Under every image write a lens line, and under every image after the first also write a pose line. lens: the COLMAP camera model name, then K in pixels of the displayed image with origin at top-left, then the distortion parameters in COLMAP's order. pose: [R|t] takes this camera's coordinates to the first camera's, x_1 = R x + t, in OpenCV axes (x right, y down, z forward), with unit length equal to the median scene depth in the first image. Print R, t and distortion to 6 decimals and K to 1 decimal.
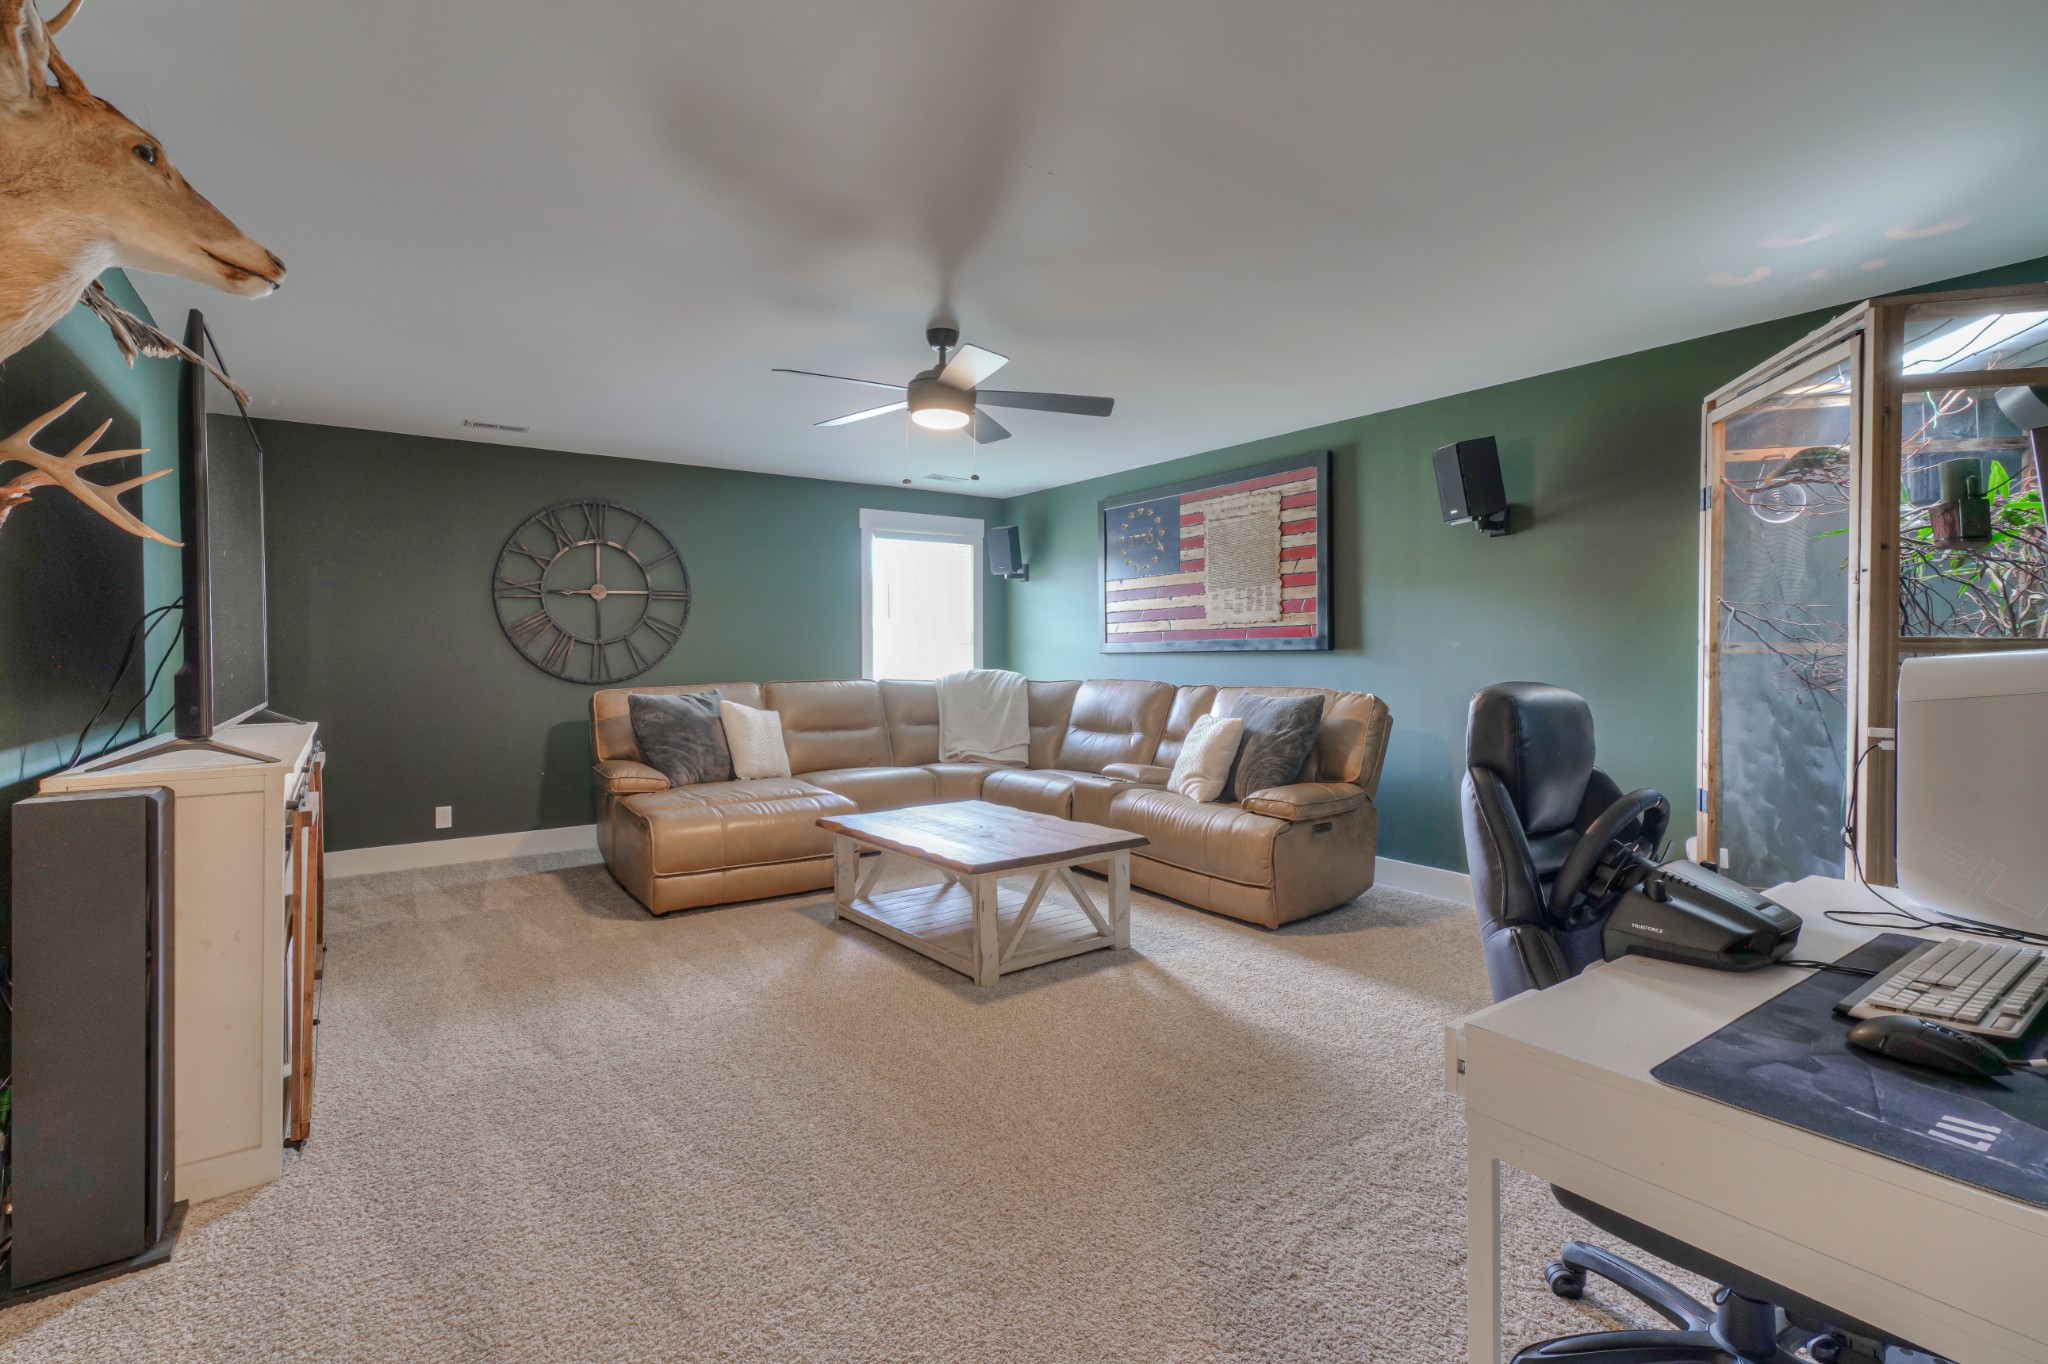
lens RADIAL K [[939.3, 0, 1022.2], [0, 939.3, 641.0], [0, 0, 1]] dist [0.020784, 0.000497]
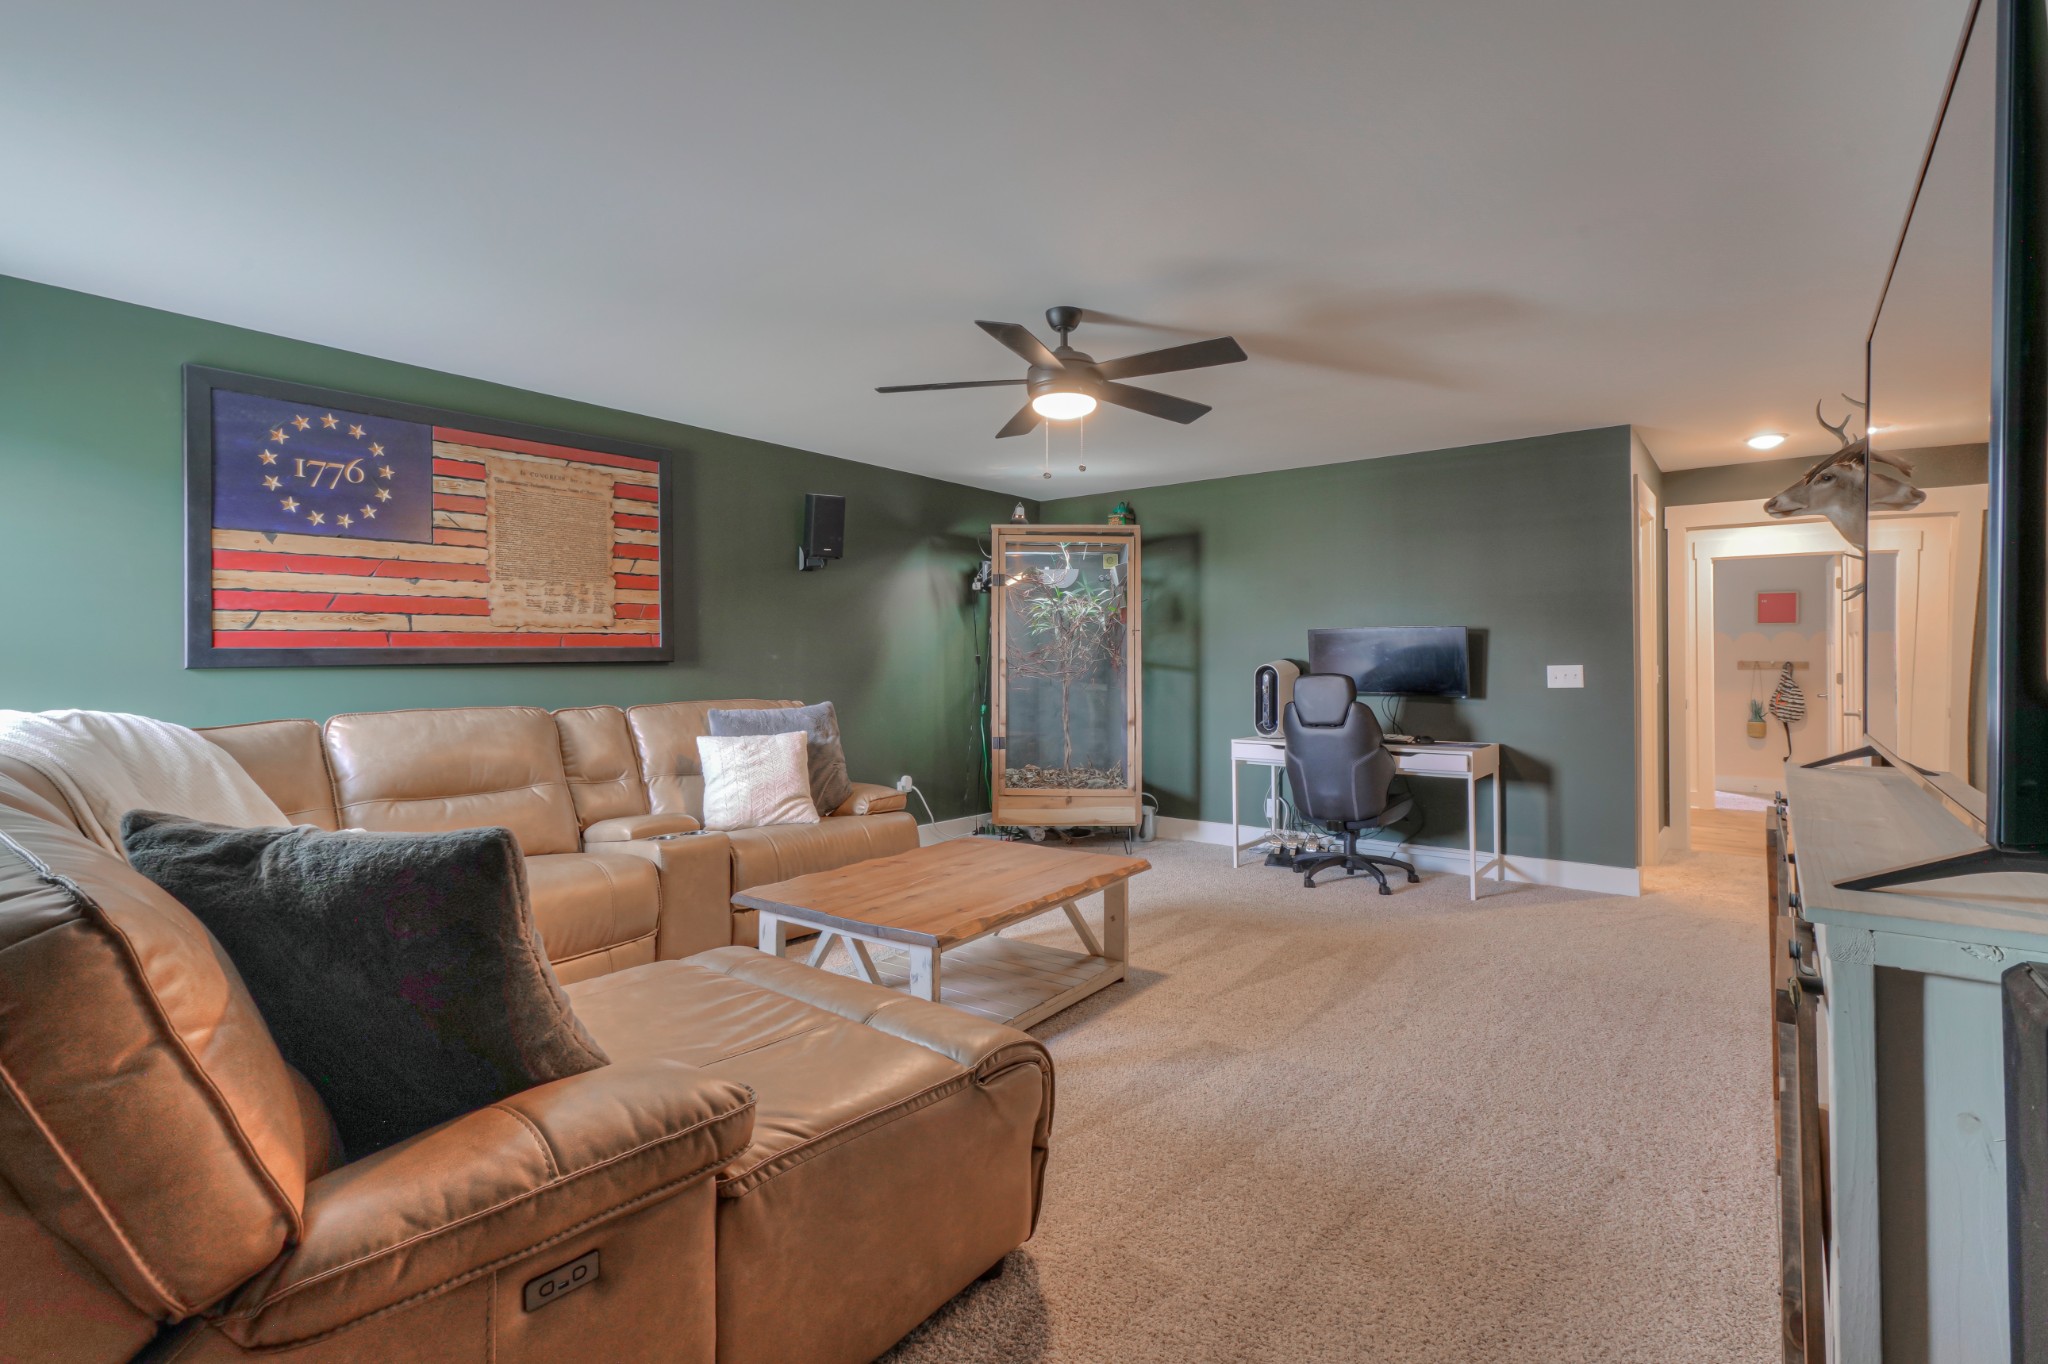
lens RADIAL K [[939.3, 0, 1022.2], [0, 939.3, 641.0], [0, 0, 1]] dist [0.020784, 0.000497]
pose [[-0.249924, 0.020784, 0.968042, -0.642015], [-0.010857, 0.999647, -0.024265, 0.008020], [-0.968205, -0.016574, -0.249610, 0.852079]]
